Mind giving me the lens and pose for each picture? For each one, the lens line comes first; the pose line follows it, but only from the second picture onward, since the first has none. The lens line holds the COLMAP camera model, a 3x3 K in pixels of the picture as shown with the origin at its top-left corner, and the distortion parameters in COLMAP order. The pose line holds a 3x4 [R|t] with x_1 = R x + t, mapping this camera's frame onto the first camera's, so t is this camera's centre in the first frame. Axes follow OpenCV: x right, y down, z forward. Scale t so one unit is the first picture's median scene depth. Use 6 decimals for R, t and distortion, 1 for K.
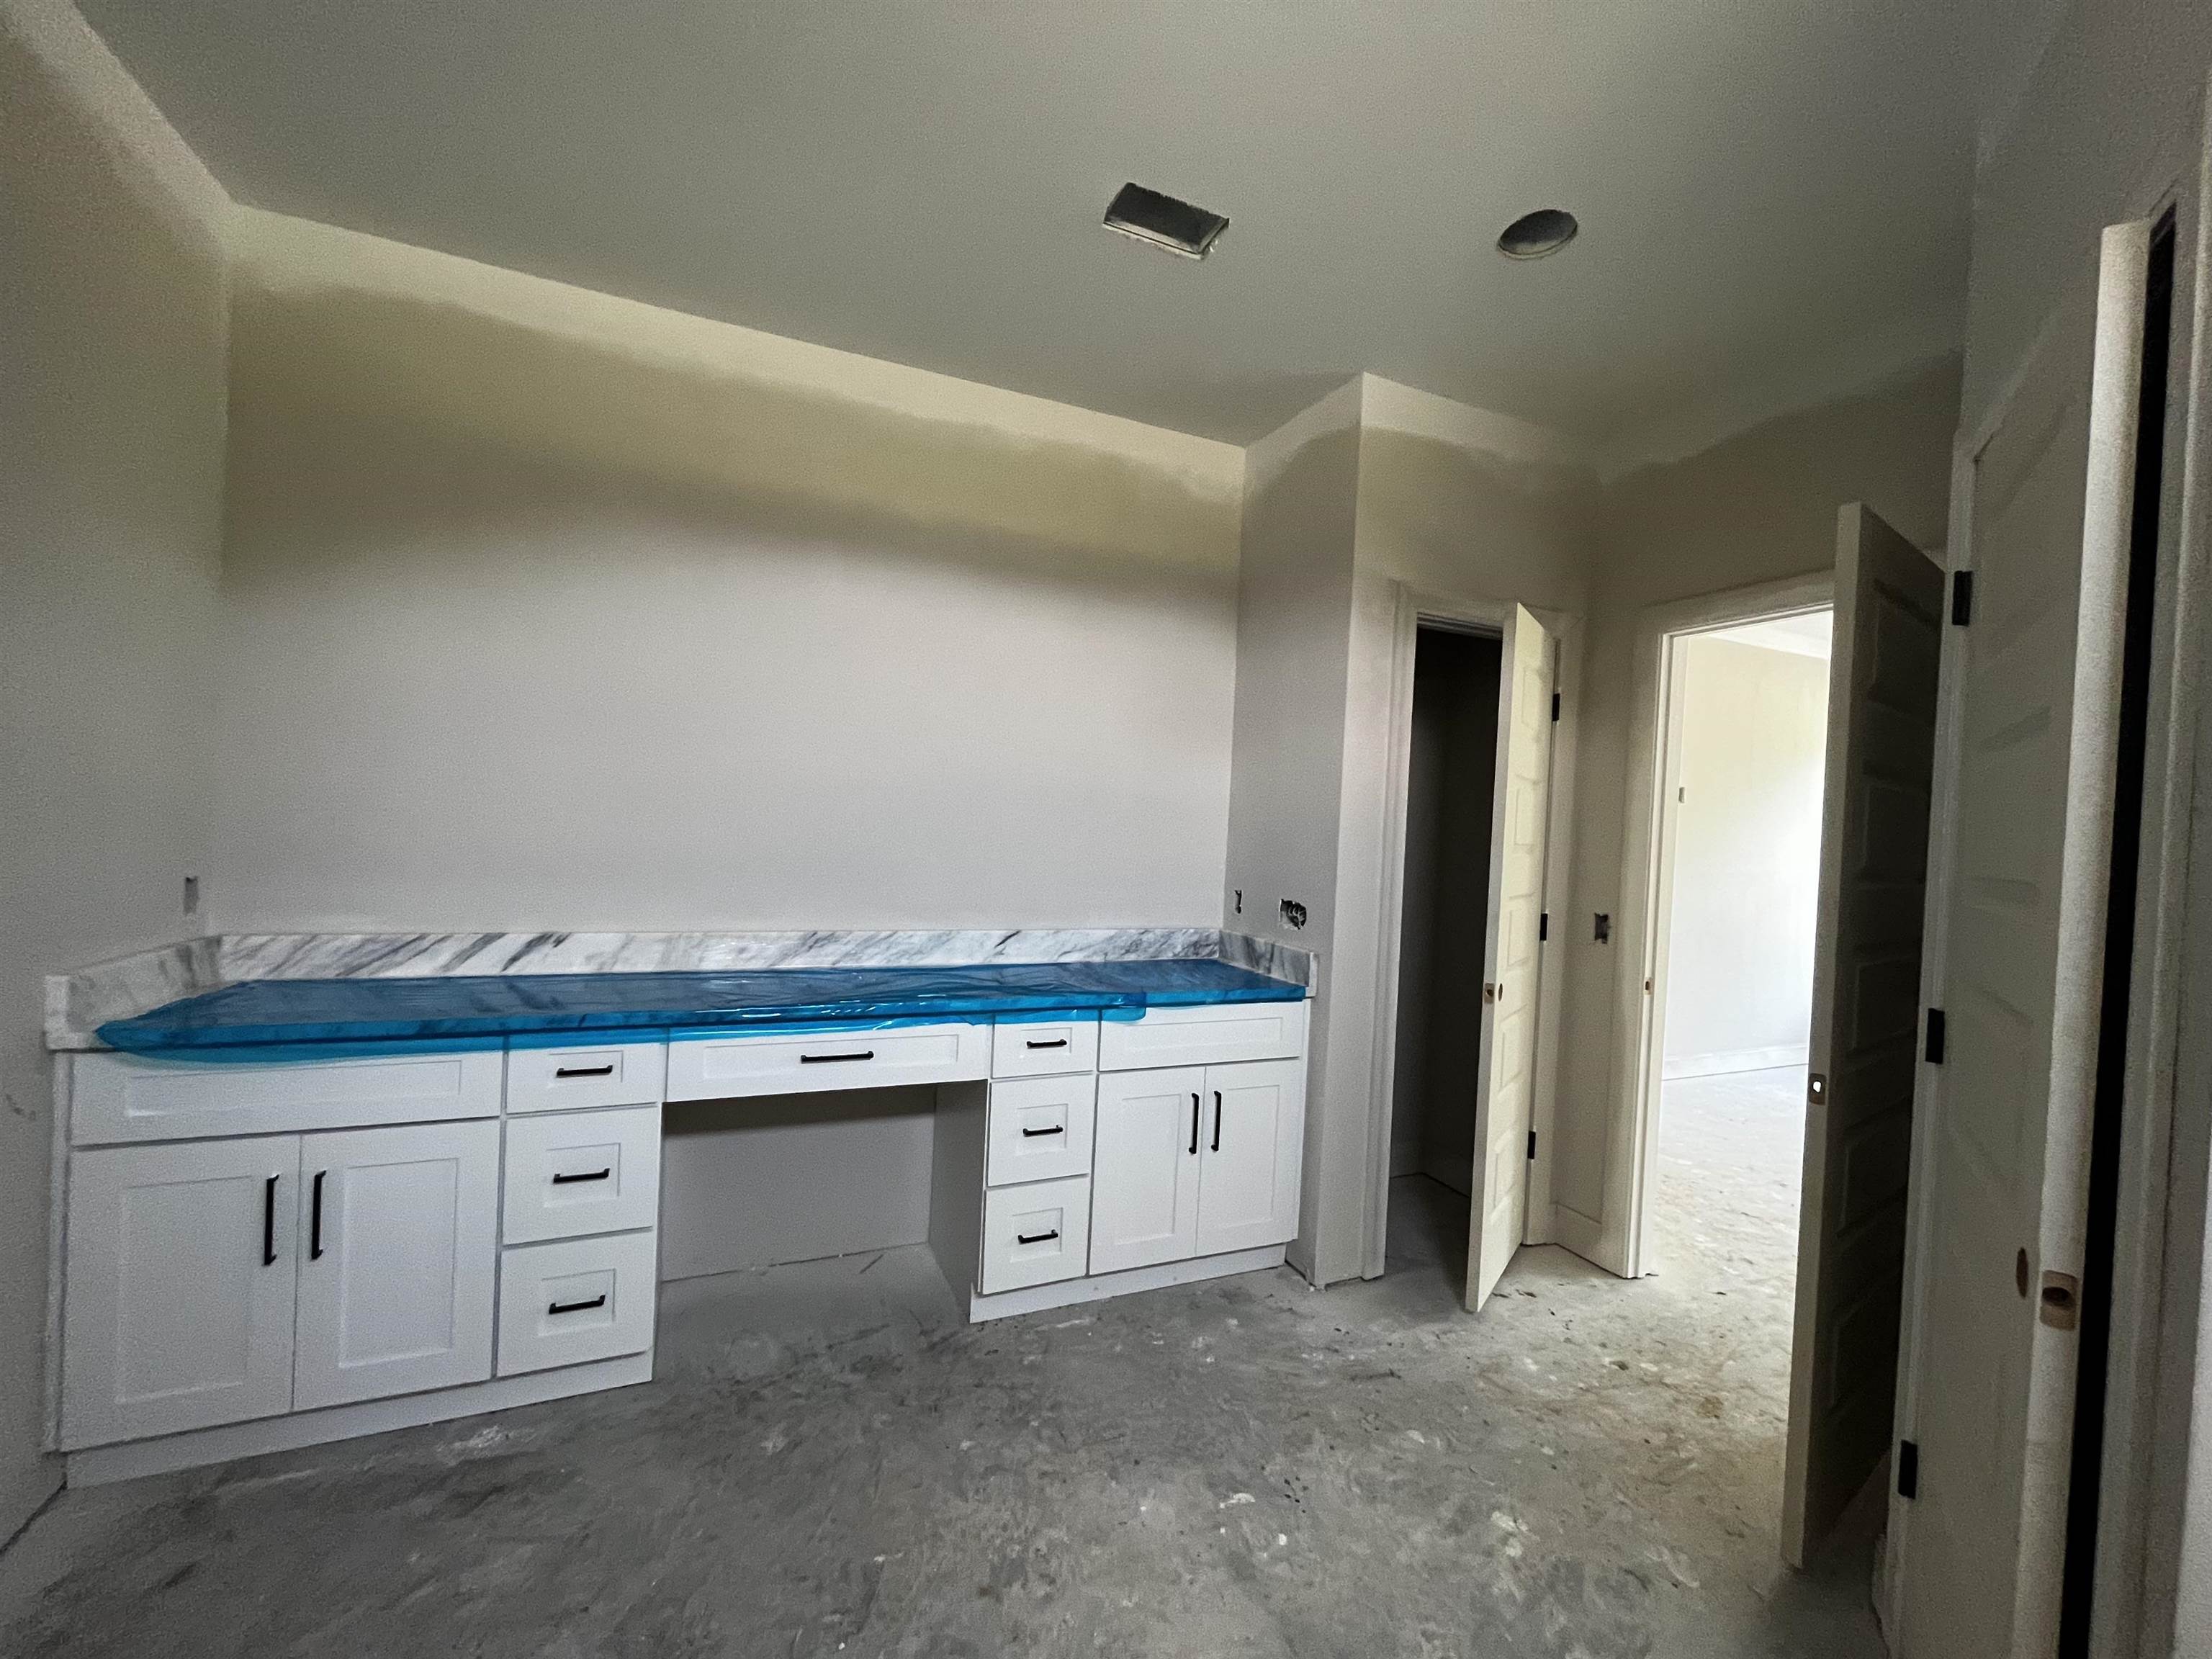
lens RADIAL K [[894.2, 0, 1108.5], [0, 894.2, 826.9], [0, 0, 1]] dist [-0.011536, 0.000134]
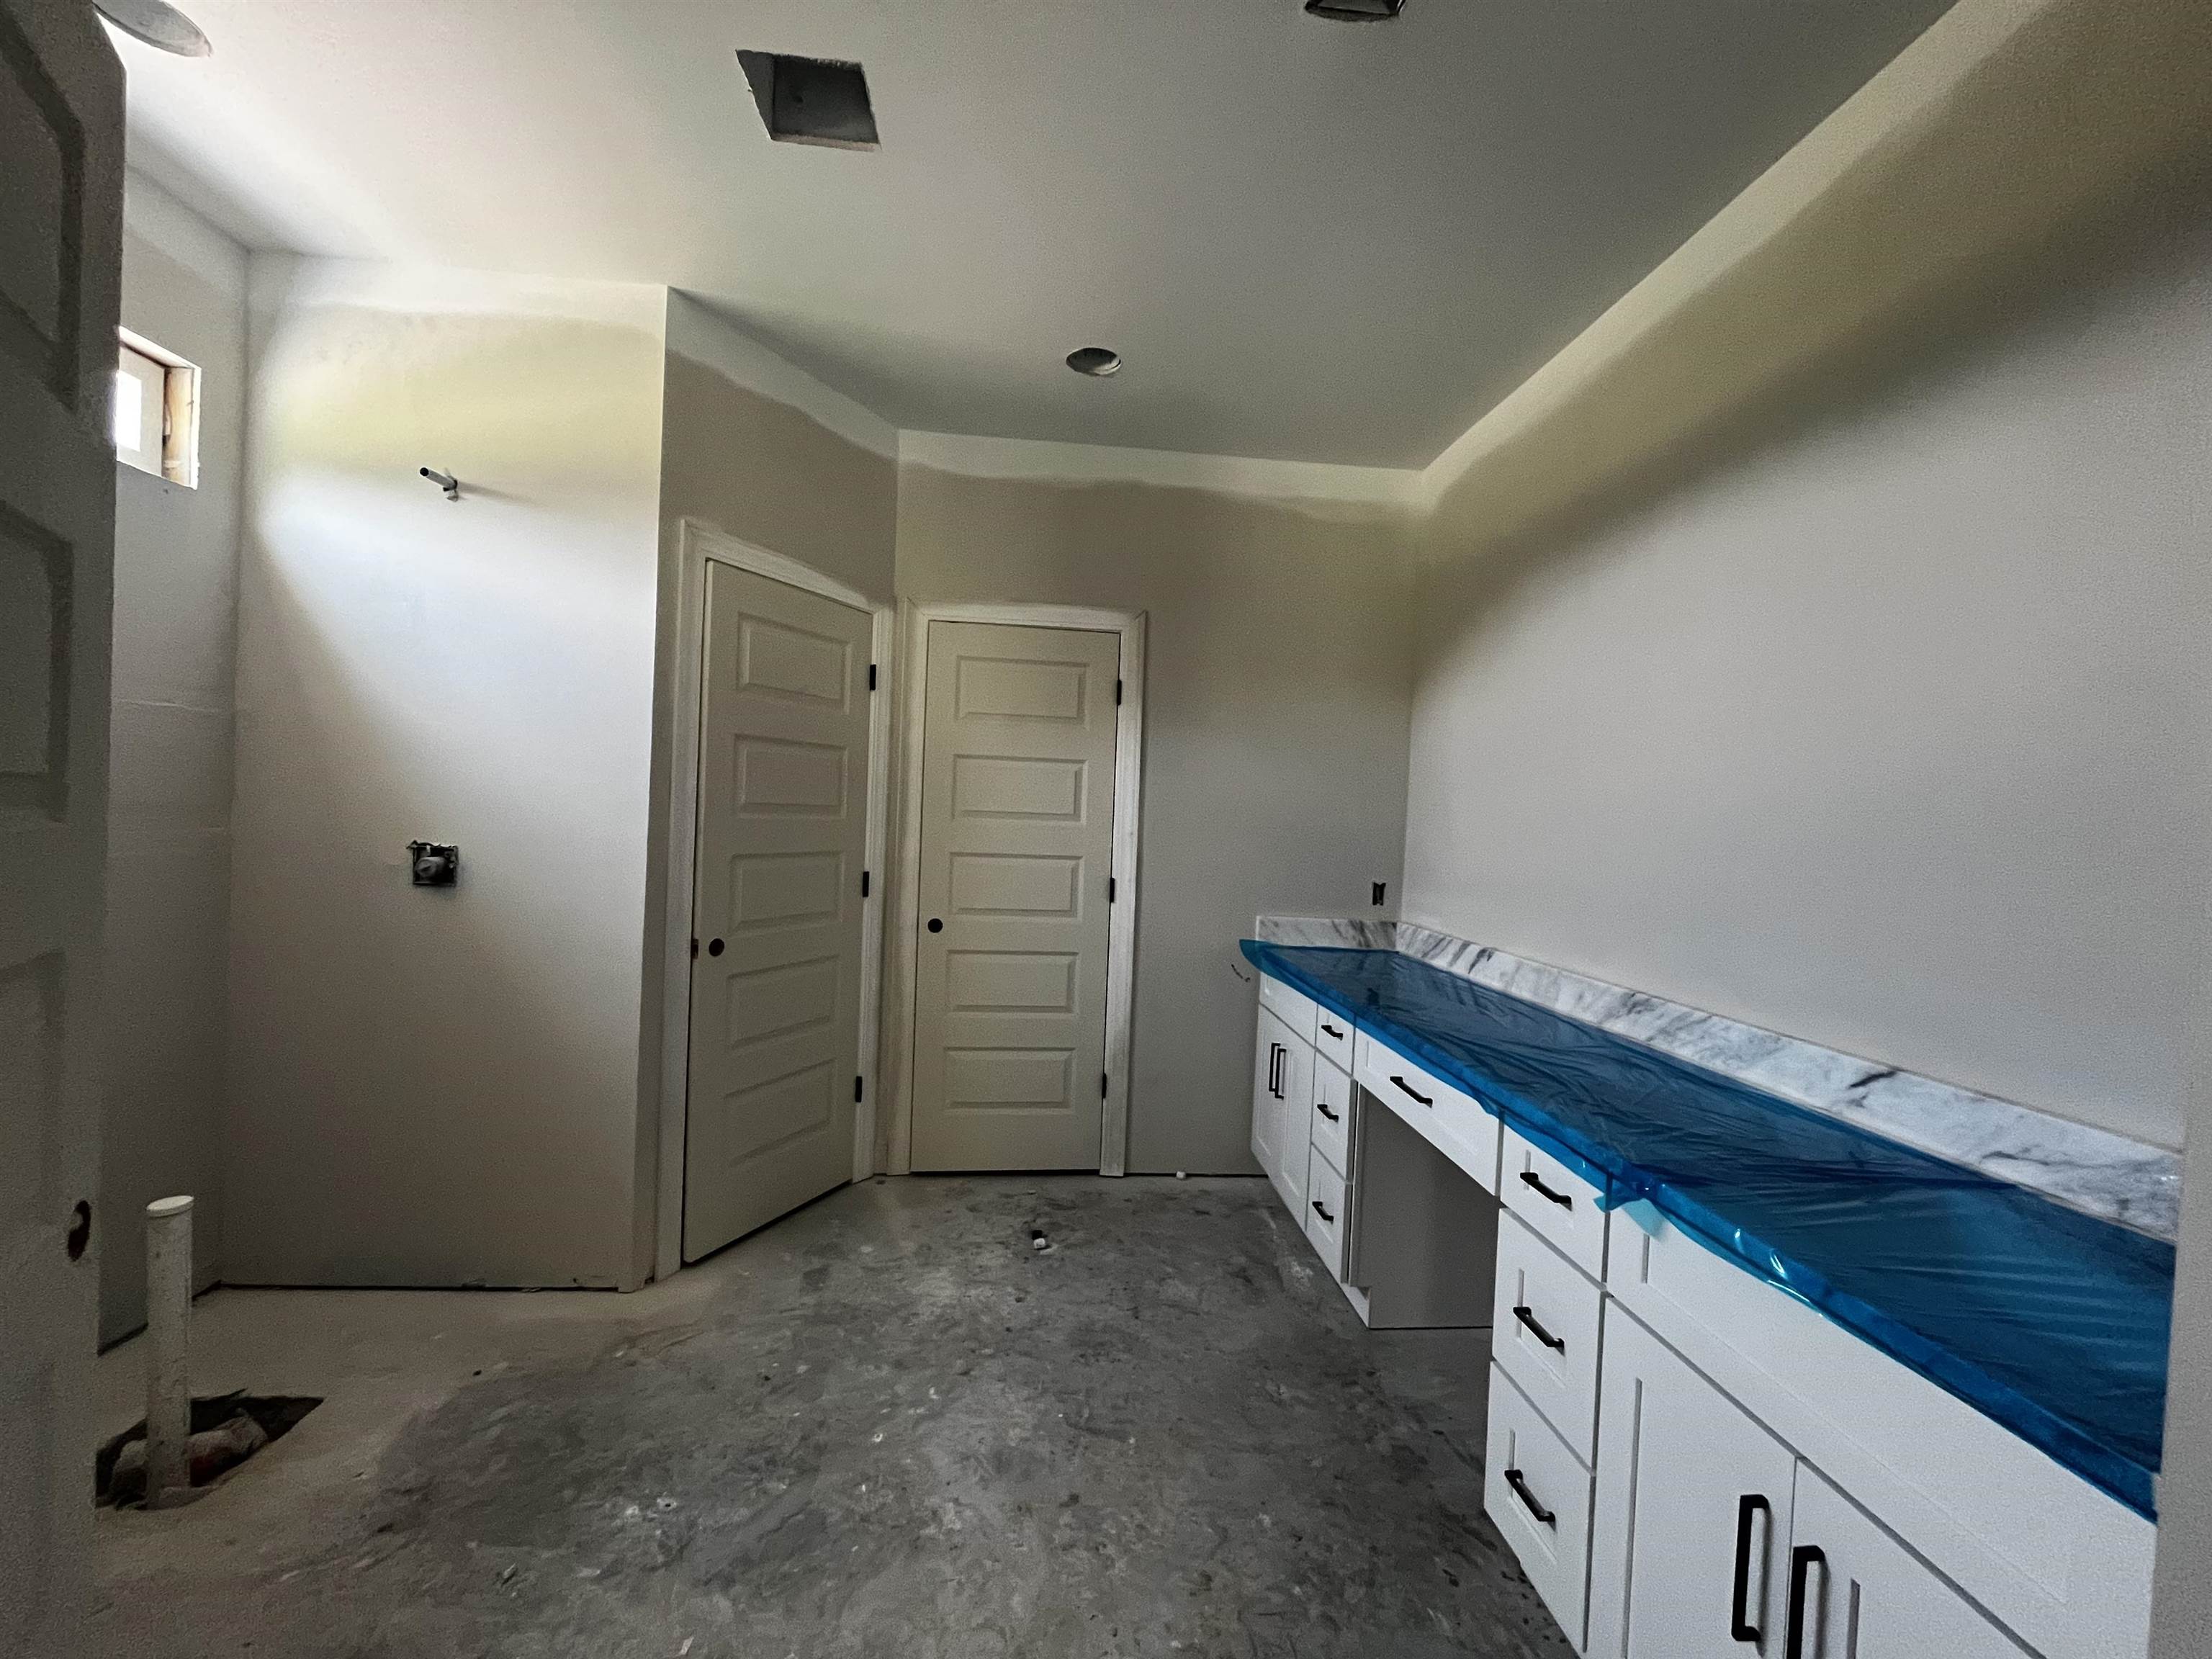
lens RADIAL K [[894.2, 0, 1108.5], [0, 894.2, 826.9], [0, 0, 1]] dist [-0.011536, 0.000134]
pose [[-0.325478, -0.049039, -0.944277, 0.601598], [-0.064702, 0.997469, -0.029500, 0.027237], [0.943333, 0.051495, -0.327827, 0.864179]]
